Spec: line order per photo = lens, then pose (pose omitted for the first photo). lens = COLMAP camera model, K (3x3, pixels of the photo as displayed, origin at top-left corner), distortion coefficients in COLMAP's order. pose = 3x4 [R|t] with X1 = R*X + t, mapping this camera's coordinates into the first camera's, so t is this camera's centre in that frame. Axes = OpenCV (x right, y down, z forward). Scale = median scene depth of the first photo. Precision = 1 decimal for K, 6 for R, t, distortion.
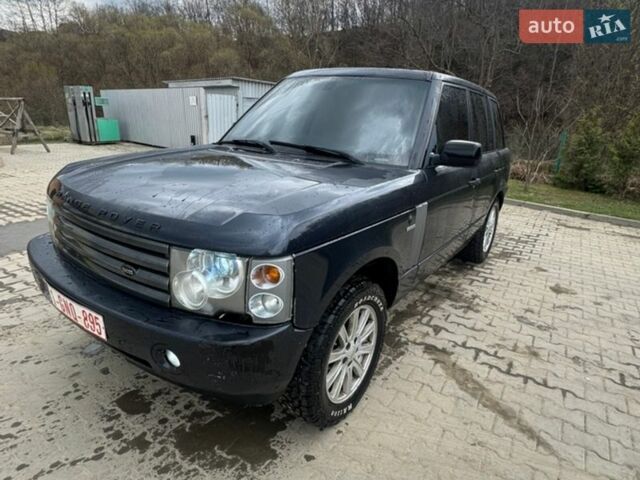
lens RADIAL K [[394.4, 0, 321.5], [0, 394.4, 240.0], [0, 0, 1]] dist [-0.001285, 0.000392]
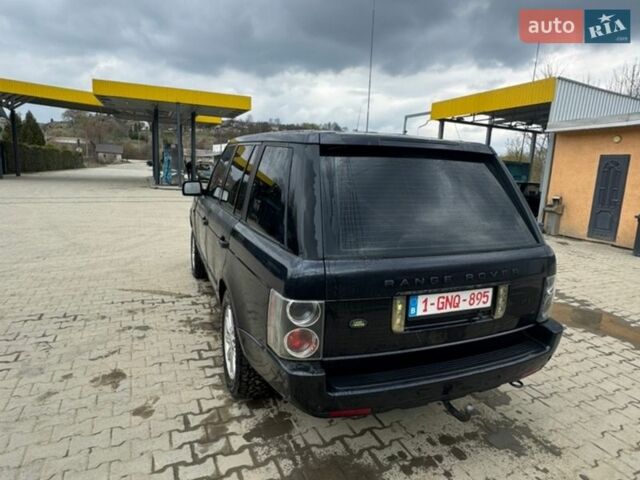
lens RADIAL K [[394.4, 0, 321.5], [0, 394.4, 240.0], [0, 0, 1]] dist [-0.001285, 0.000392]
pose [[-0.543568, 0.088755, -0.834659, 1.374085], [-0.327785, 0.892989, 0.308427, -0.666944], [0.772716, 0.441240, -0.456308, 2.124159]]
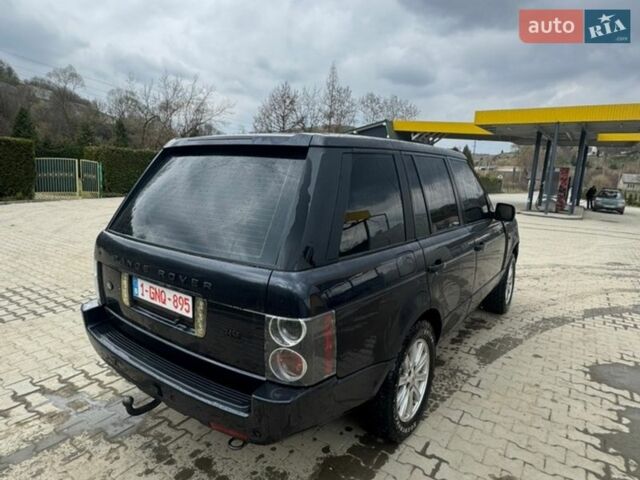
lens RADIAL K [[394.4, 0, 321.5], [0, 394.4, 240.0], [0, 0, 1]] dist [-0.001285, 0.000392]
pose [[-0.995962, -0.089537, 0.006553, 0.337330], [-0.076035, 0.880071, 0.468715, -0.872913], [-0.047735, 0.466324, -0.883325, 2.611519]]
